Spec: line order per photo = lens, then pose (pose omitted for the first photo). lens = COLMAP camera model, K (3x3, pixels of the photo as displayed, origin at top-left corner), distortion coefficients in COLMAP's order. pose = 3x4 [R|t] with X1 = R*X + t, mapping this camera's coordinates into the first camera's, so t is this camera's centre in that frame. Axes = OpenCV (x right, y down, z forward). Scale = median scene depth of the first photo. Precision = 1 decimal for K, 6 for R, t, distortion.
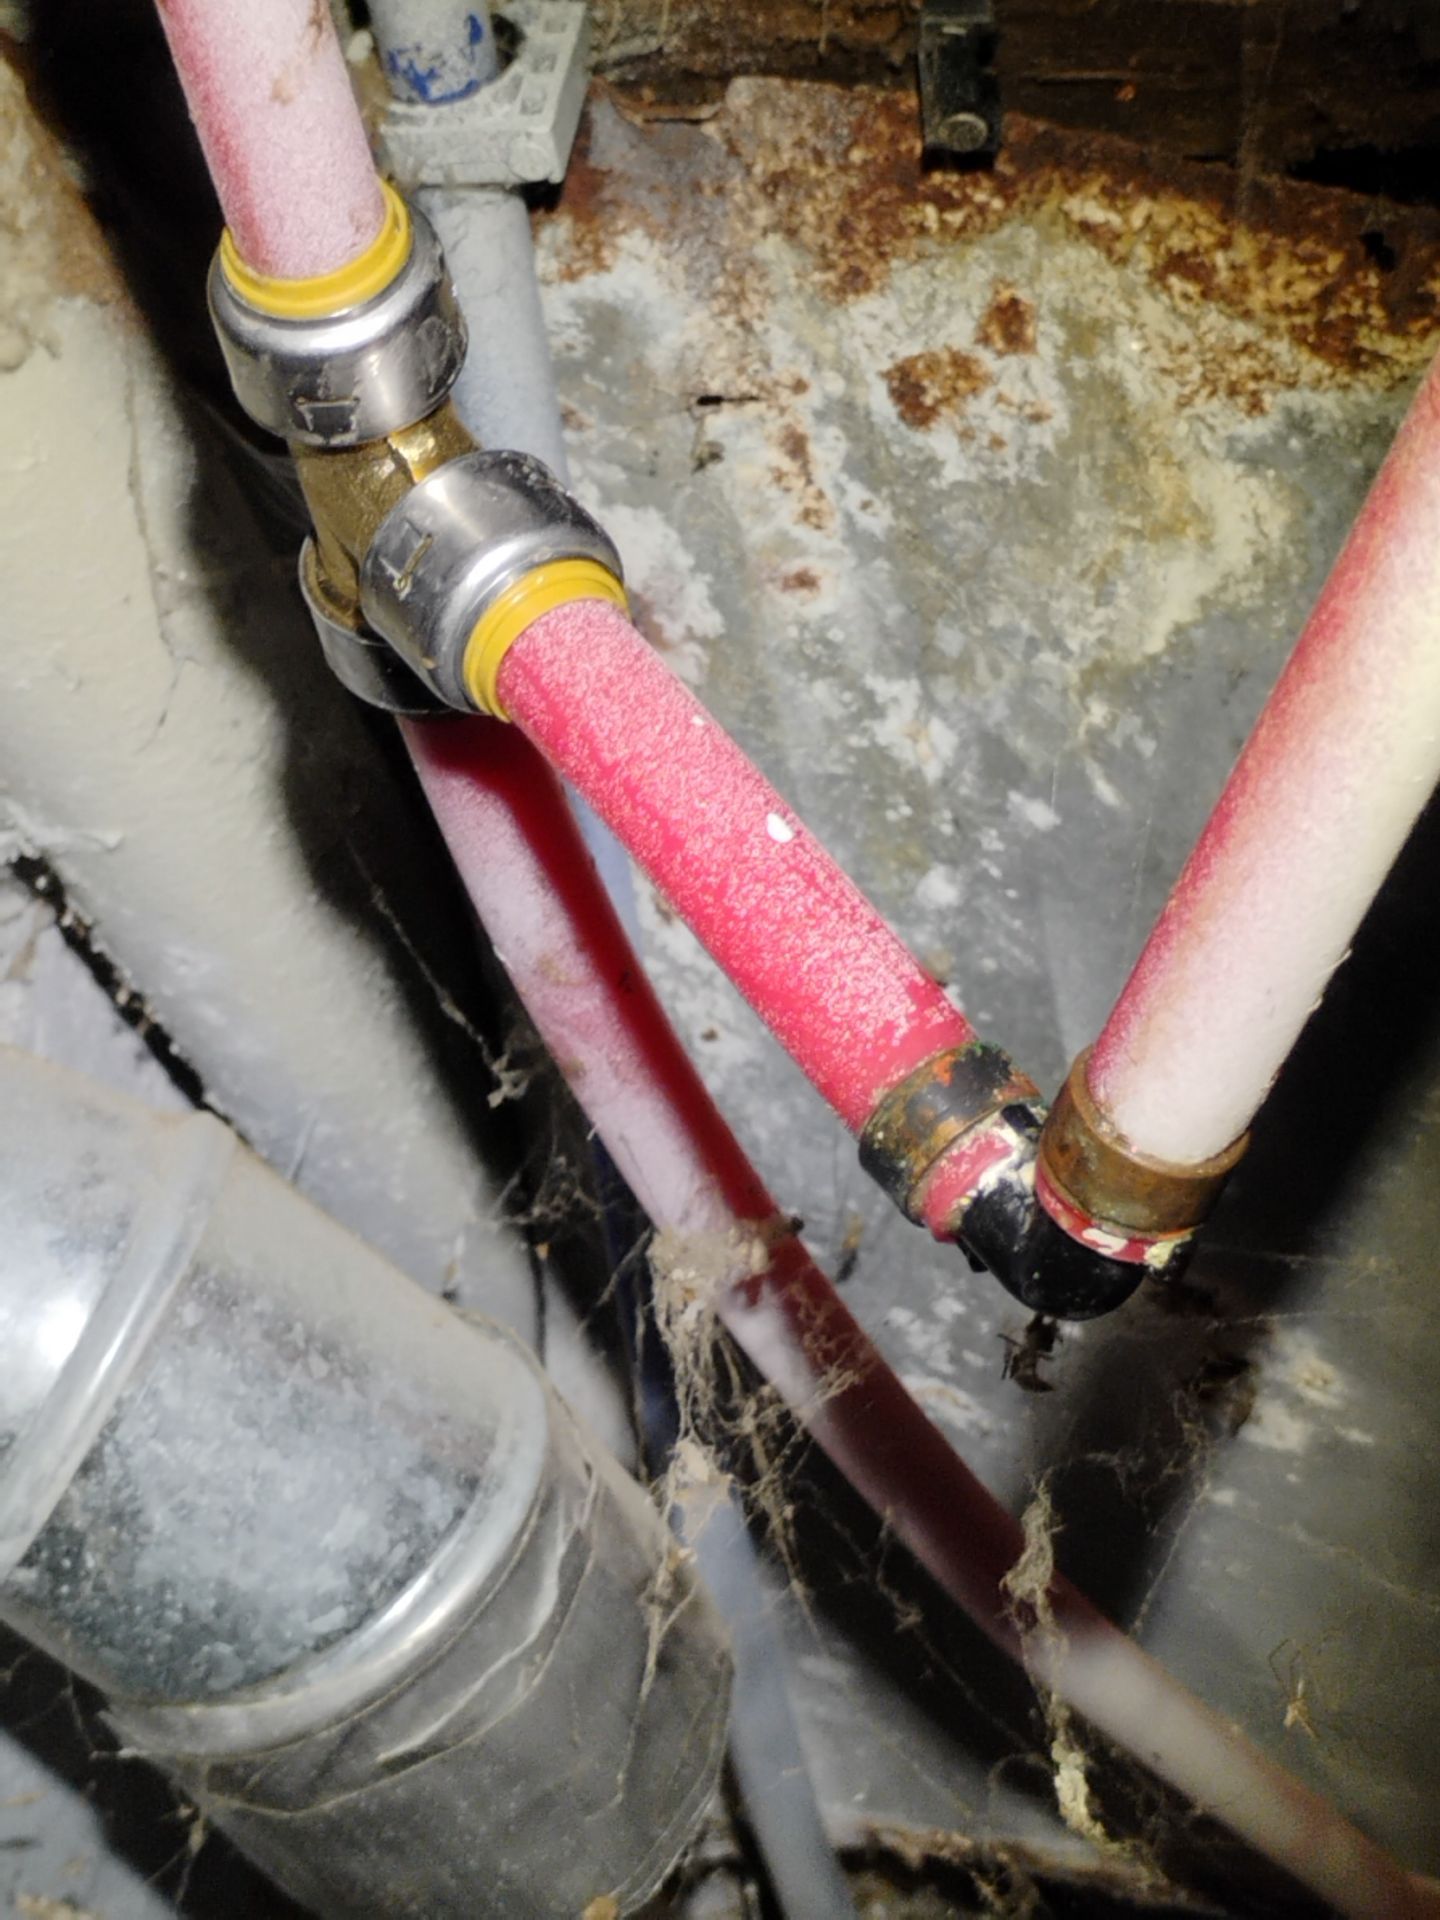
lens RADIAL K [[3864.1, 0, 718.6], [0, 3864.1, 960.8], [0, 0, 1]] dist [0.070230, -0.156298]
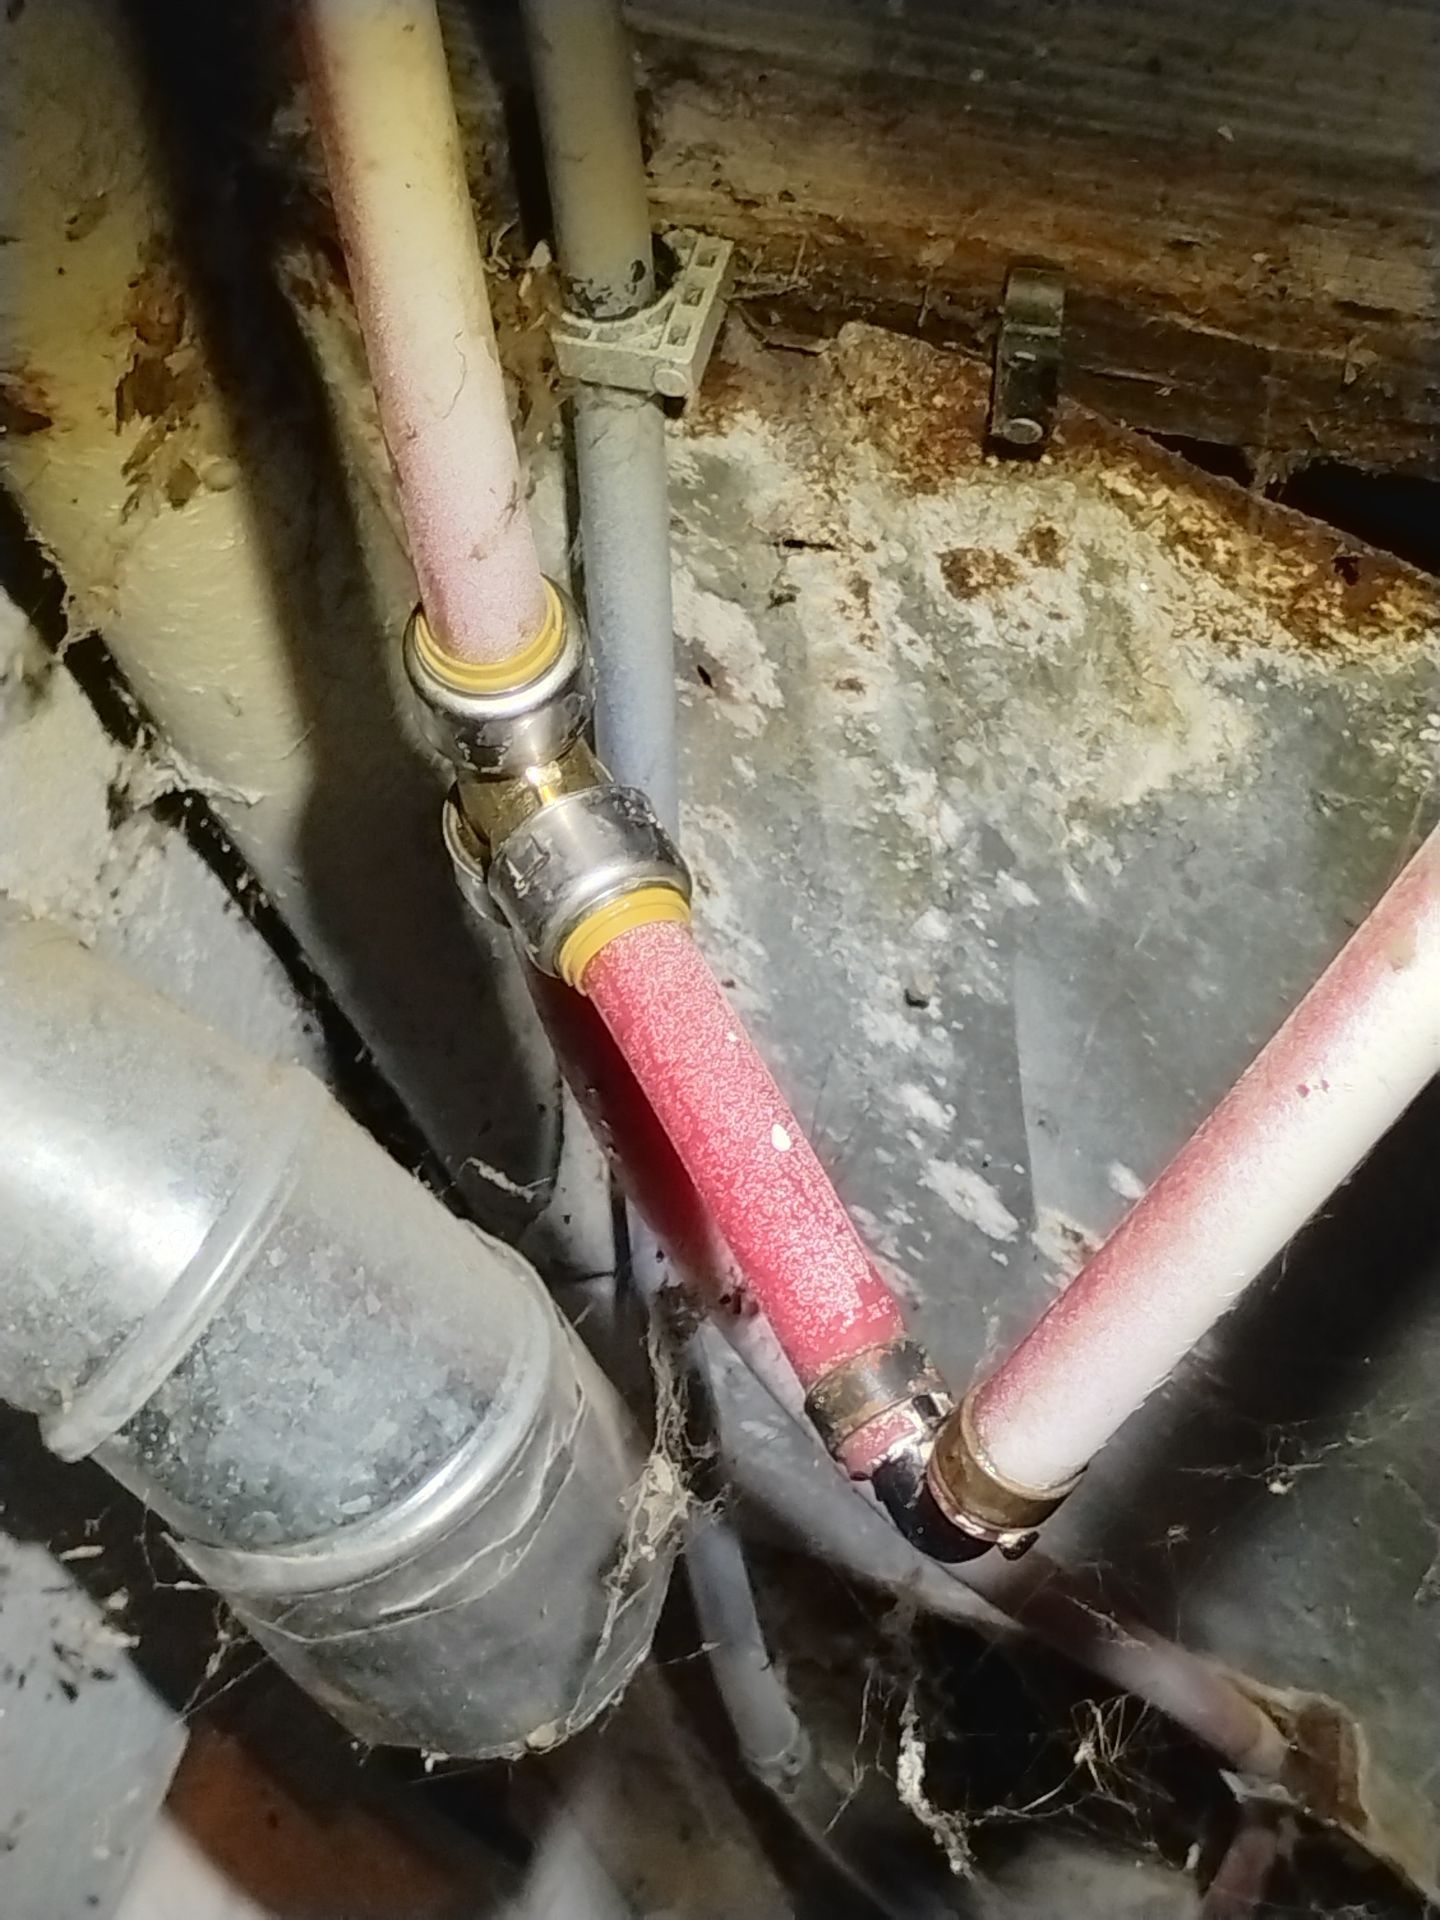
lens RADIAL K [[3615.6, 0, 721.0], [0, 3615.6, 959.7], [0, 0, 1]] dist [0.073350, -0.110081]
pose [[0.990919, 0.134458, -0.000005, -0.008394], [-0.133800, 0.986077, 0.098744, -0.141046], [0.013282, -0.097847, 0.995113, -0.148372]]
